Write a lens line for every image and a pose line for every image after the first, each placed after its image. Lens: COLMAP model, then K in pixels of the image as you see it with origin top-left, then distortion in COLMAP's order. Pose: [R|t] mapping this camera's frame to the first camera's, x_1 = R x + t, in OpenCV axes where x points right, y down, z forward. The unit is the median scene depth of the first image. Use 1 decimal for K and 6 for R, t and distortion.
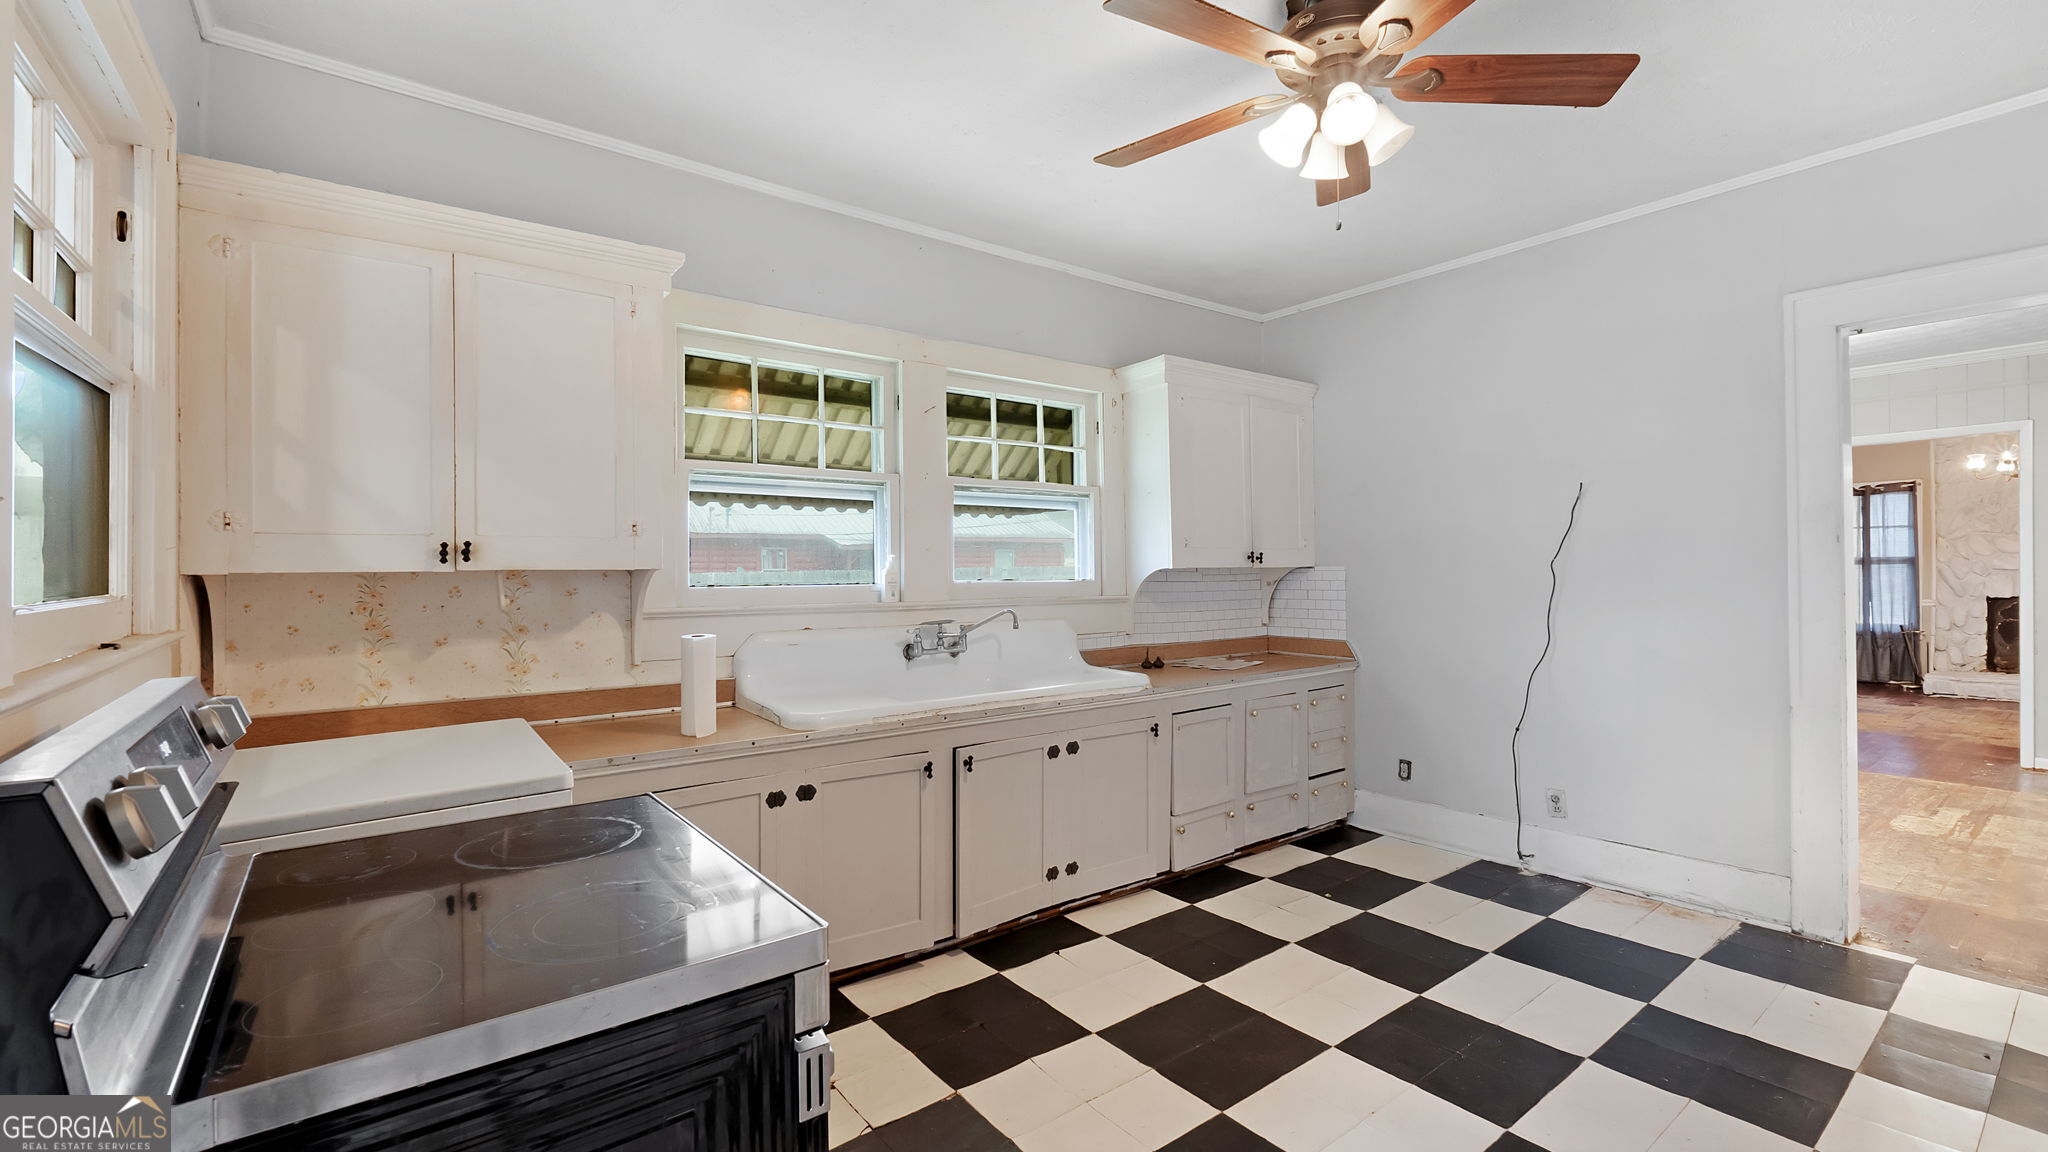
lens RADIAL K [[861.7, 0, 1021.0], [0, 861.7, 574.2], [0, 0, 1]] dist [-0.001338, 0.000100]
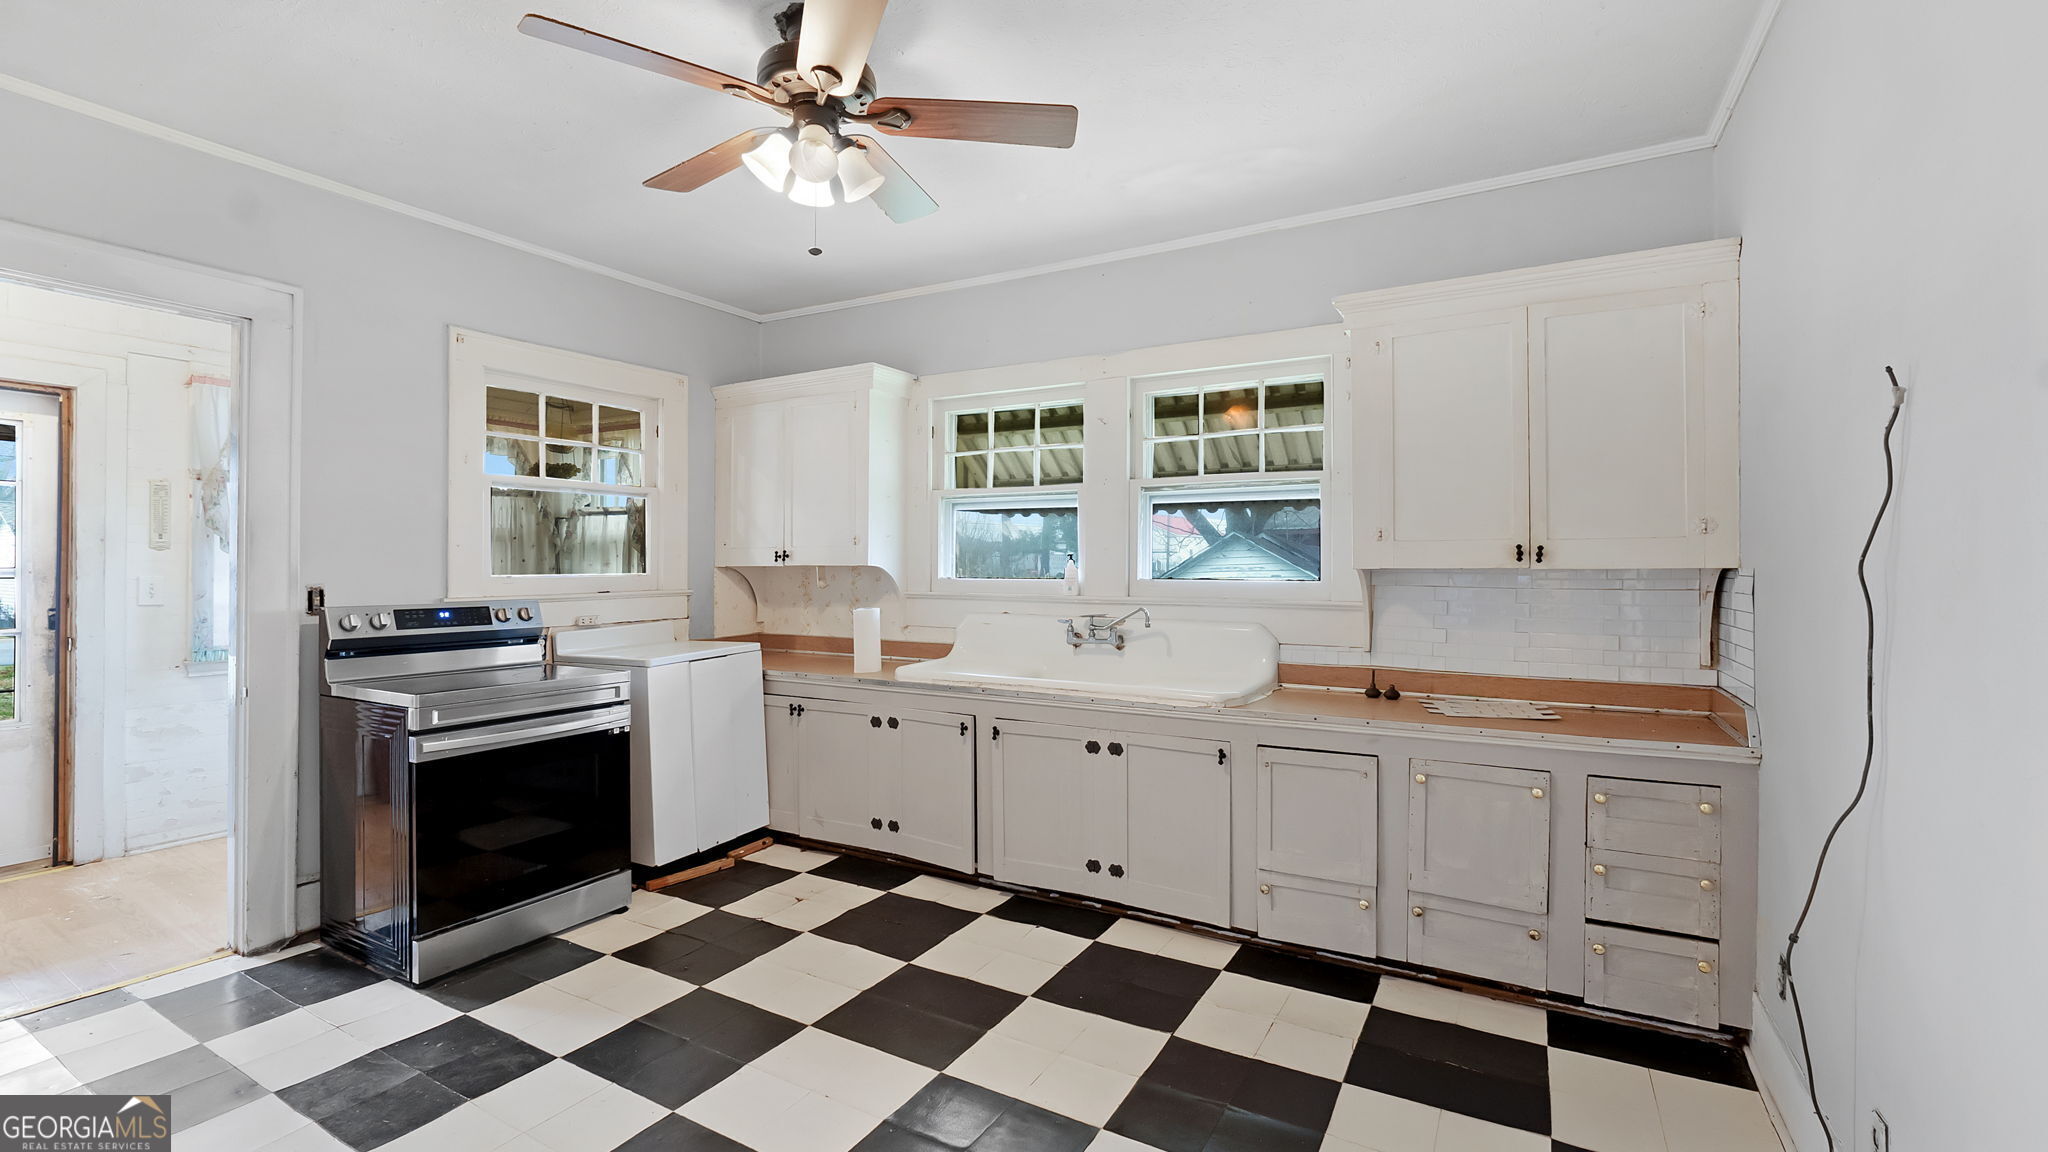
lens RADIAL K [[861.7, 0, 1087.1], [0, 861.7, 585.2], [0, 0, 1]] dist [-0.001338, 0.000100]
pose [[0.419520, 0.023121, -0.907451, 0.888151], [-0.012473, 0.999728, 0.019706, -0.004294], [0.907660, 0.003052, 0.419695, 0.527483]]
